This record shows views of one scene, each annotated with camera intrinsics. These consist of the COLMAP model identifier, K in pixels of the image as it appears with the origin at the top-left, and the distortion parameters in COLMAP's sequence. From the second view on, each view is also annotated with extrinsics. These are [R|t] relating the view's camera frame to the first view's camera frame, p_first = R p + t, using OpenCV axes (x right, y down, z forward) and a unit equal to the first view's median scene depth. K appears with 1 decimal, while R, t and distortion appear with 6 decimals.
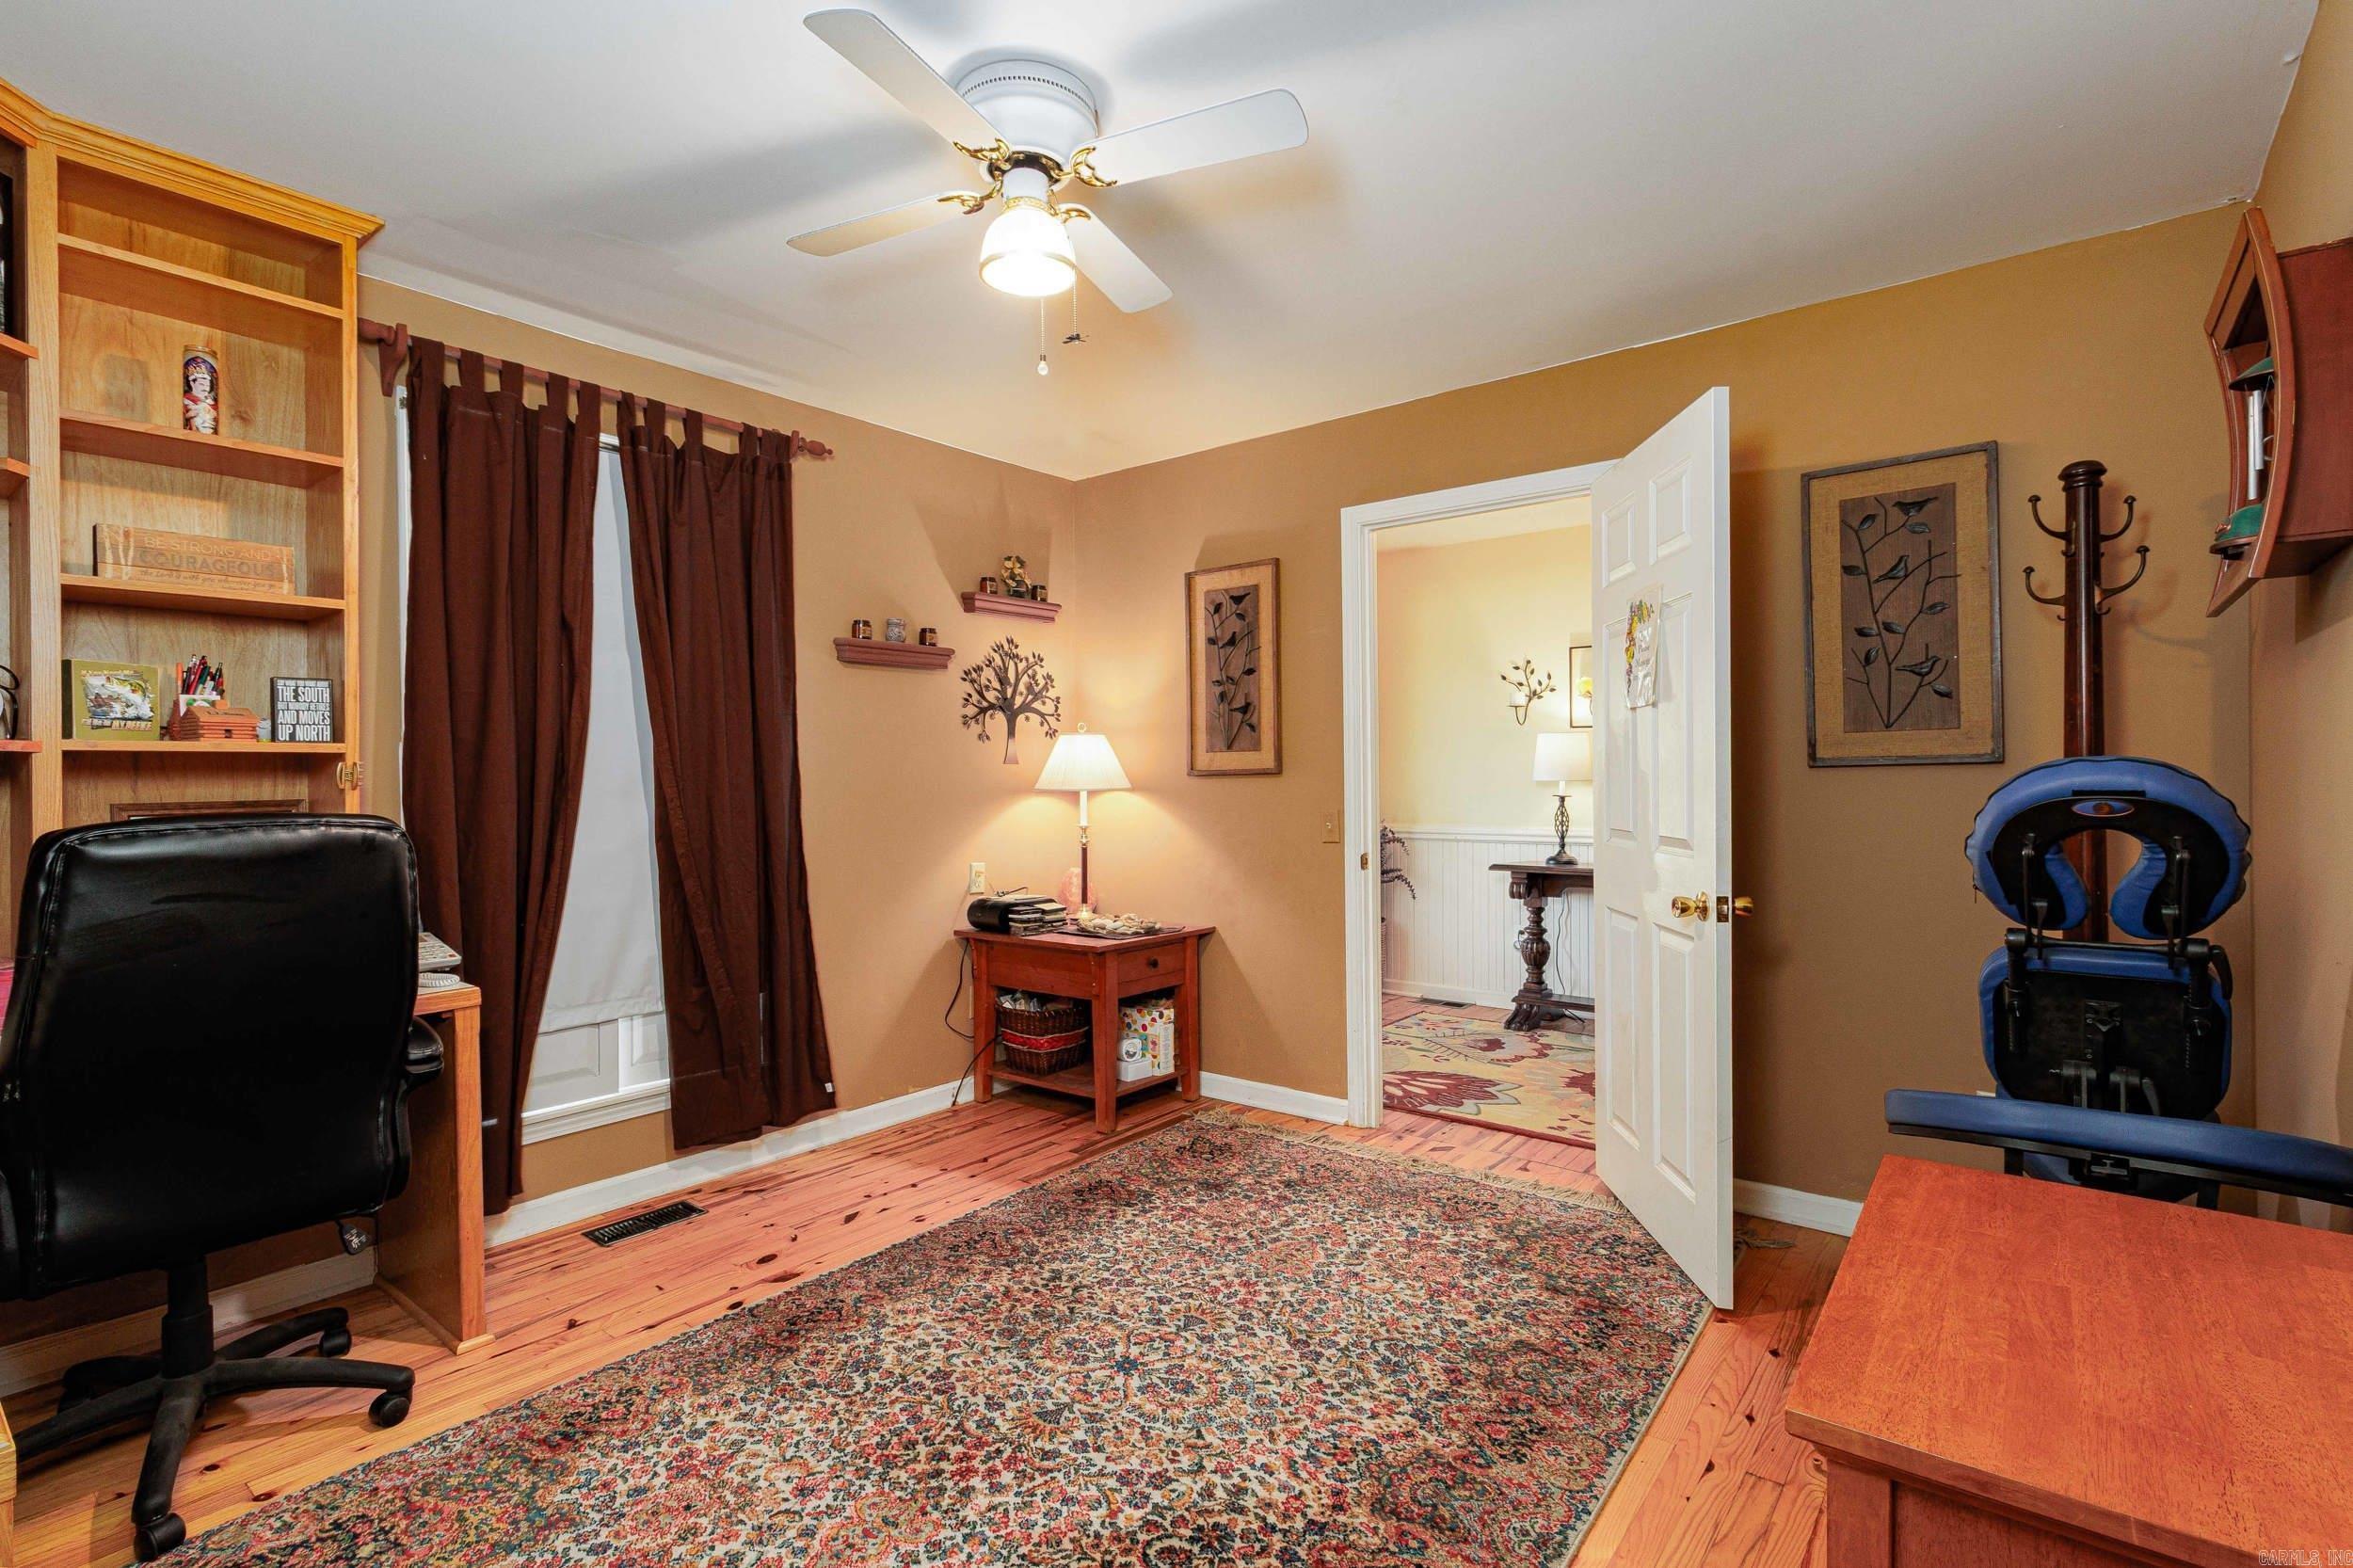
lens RADIAL K [[1116.9, 0, 1170.3], [0, 1116.9, 768.2], [0, 0, 1]] dist [0.000172, 0.000238]
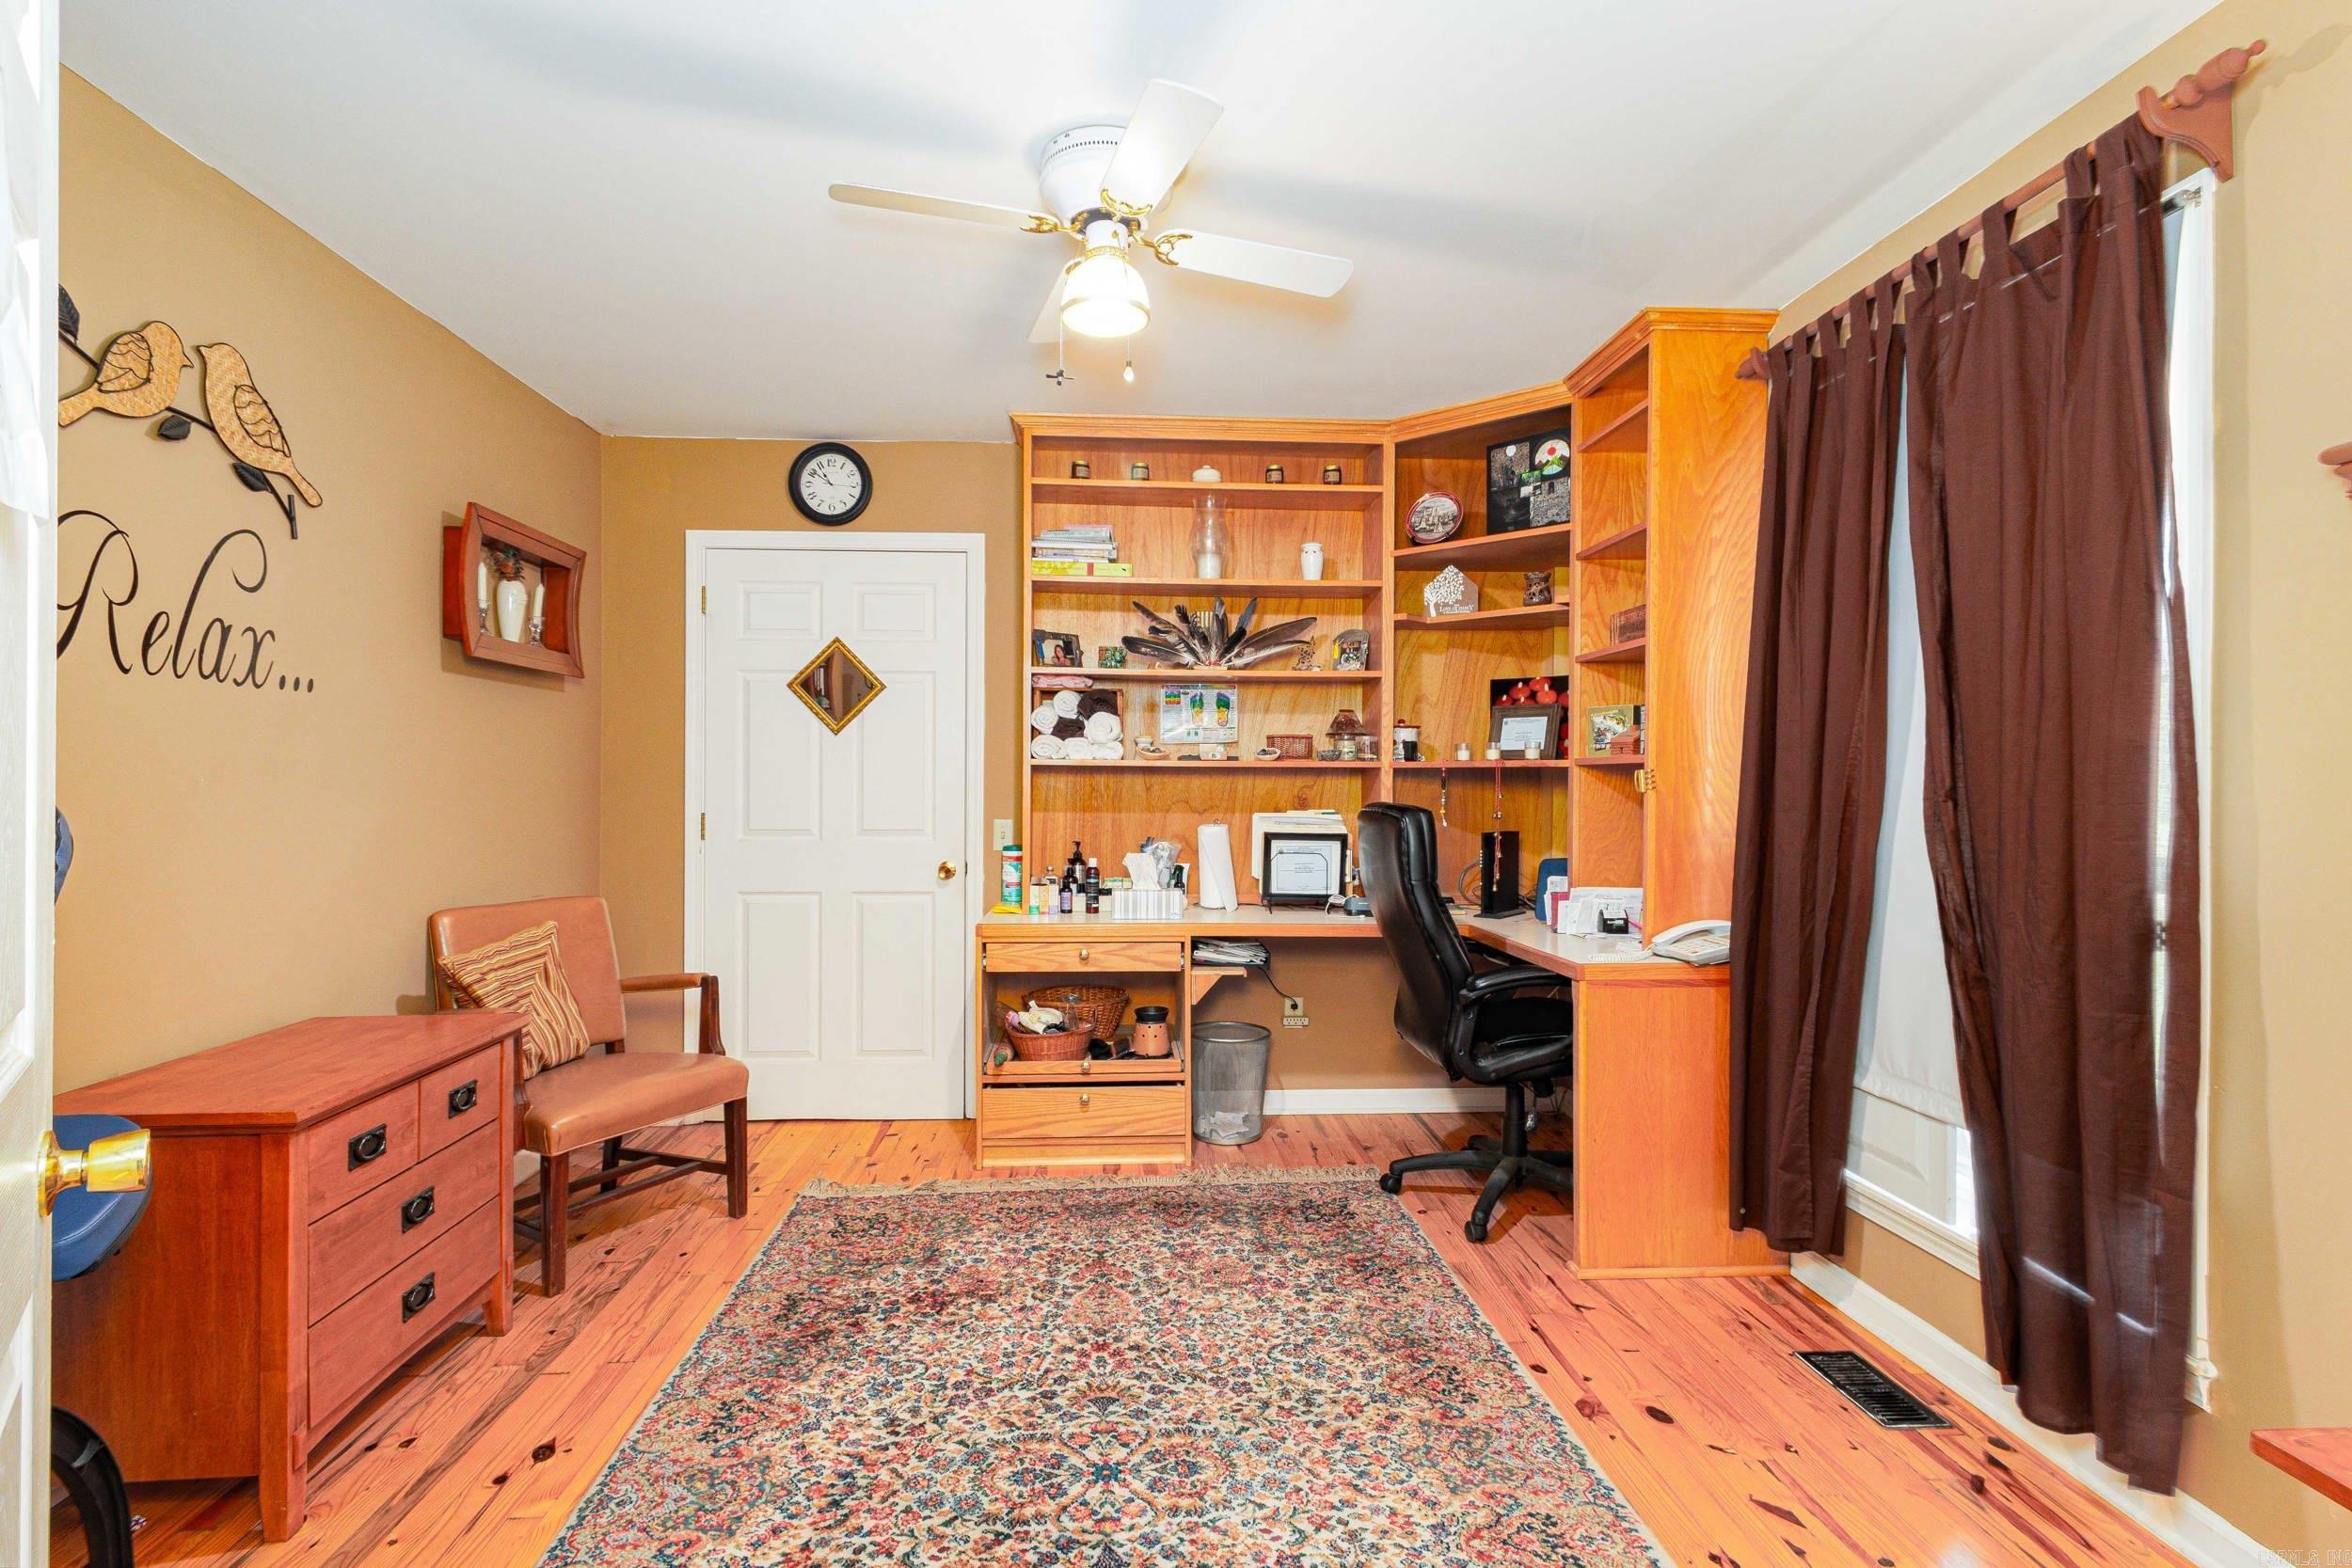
lens RADIAL K [[1131.4, 0, 1166.7], [0, 1131.4, 780.3], [0, 0, 1]] dist [0.002867, 0.001162]
pose [[-0.745677, 0.004711, -0.666291, 0.552221], [0.007092, 0.999974, -0.000867, 0.003200], [0.666269, -0.005372, -0.745692, 1.842124]]
